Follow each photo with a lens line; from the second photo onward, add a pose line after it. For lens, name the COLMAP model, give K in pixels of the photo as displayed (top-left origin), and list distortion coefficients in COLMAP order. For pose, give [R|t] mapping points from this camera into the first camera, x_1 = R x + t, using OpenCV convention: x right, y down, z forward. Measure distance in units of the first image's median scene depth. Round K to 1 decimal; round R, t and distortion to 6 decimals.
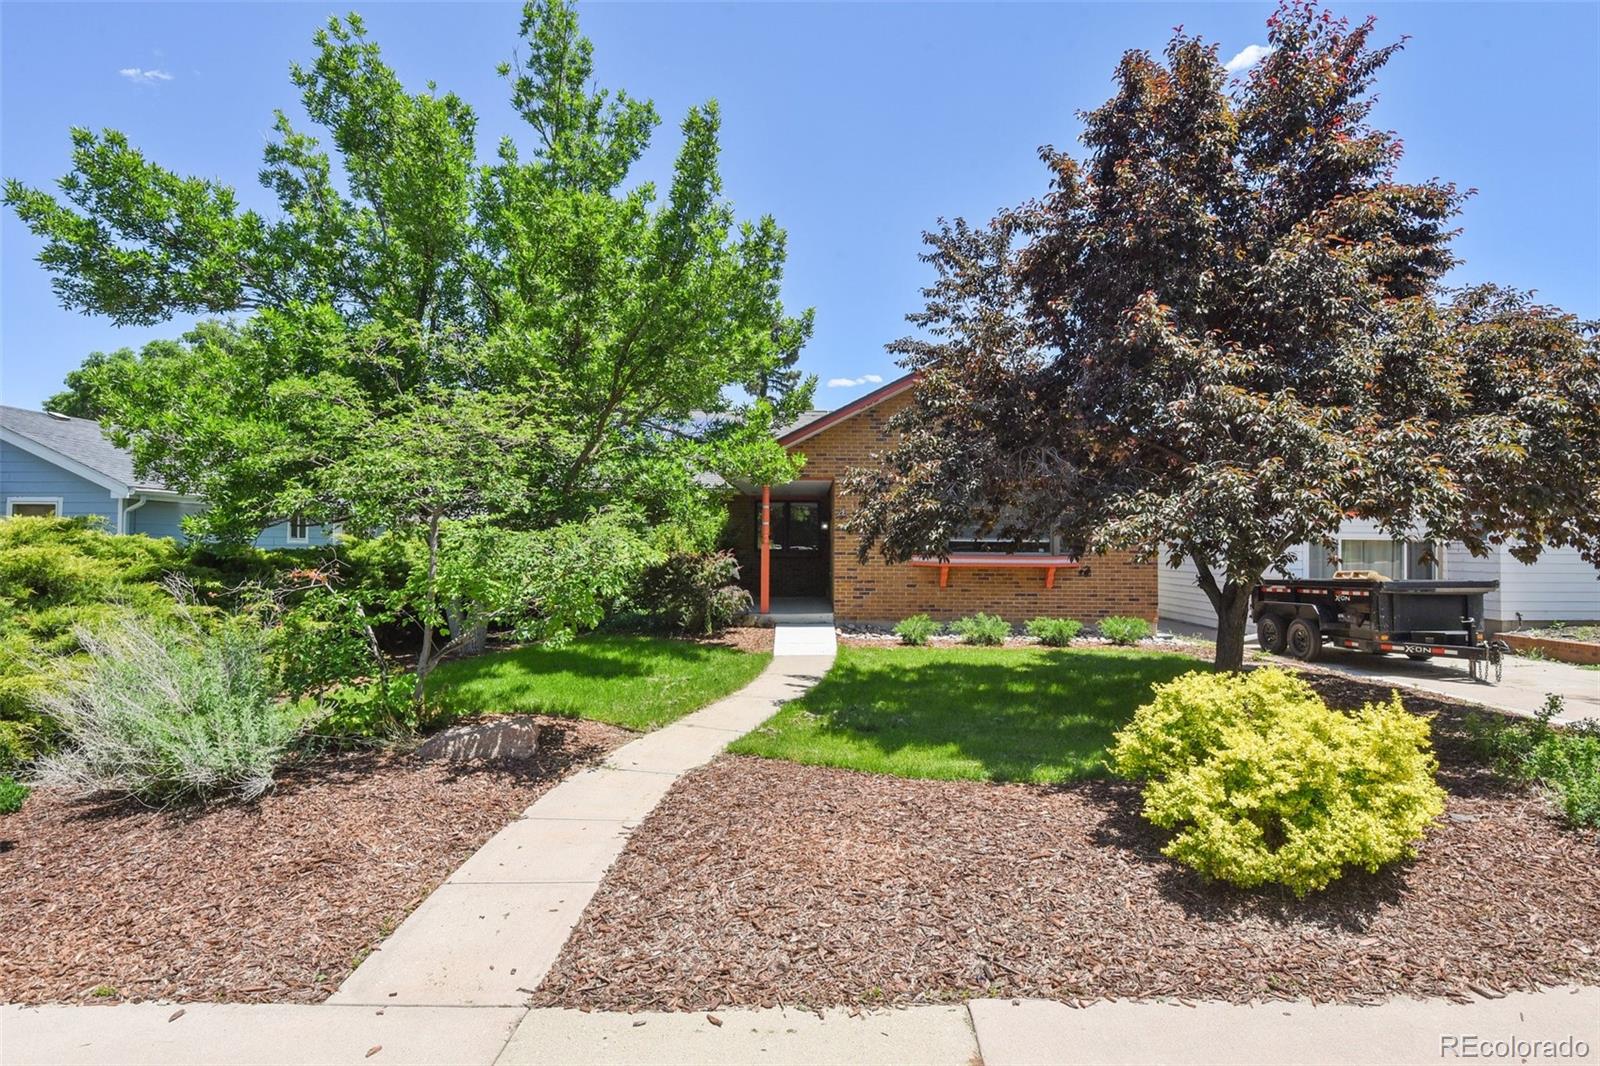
lens RADIAL K [[794.2, 0, 800.0], [0, 794.2, 533.0], [0, 0, 1]] dist [-0.000747, 0.000079]
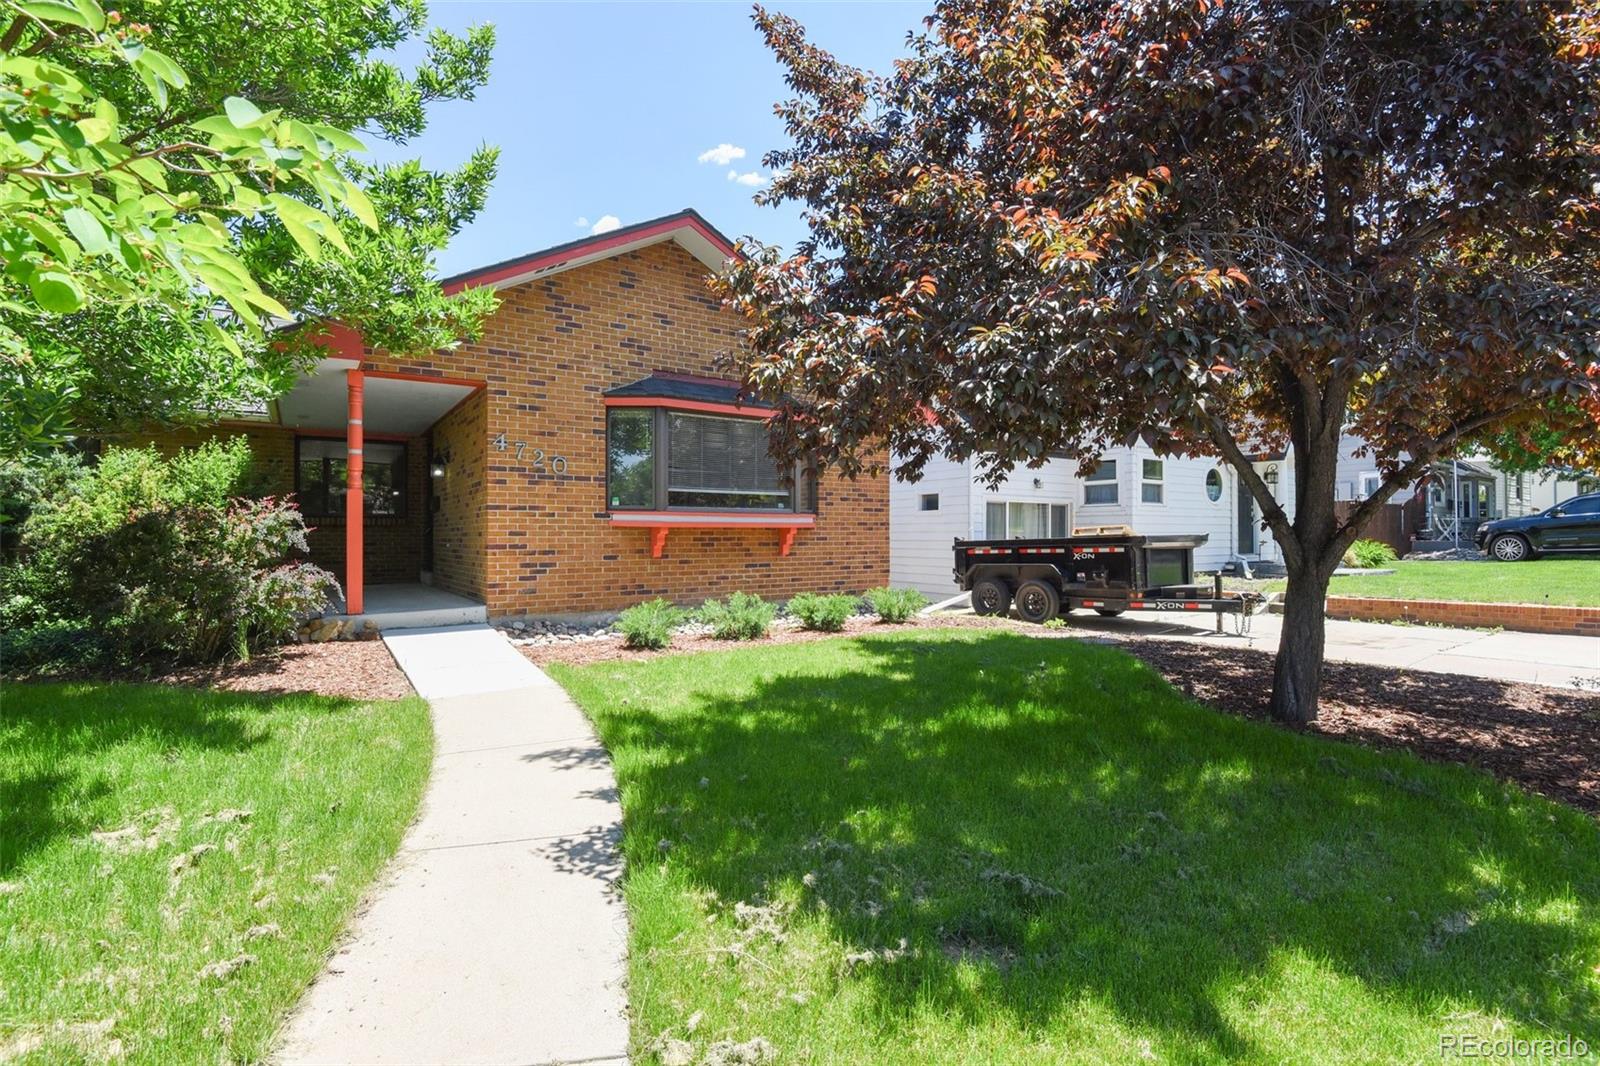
lens RADIAL K [[764.0, 0, 800.0], [0, 764.0, 533.0], [0, 0, 1]] dist [0.025765, -0.042492]
pose [[0.837868, -0.009833, 0.545784, -0.082448], [-0.001403, 0.999796, 0.020167, 0.036135], [-0.545870, -0.017663, 0.837683, 0.414347]]
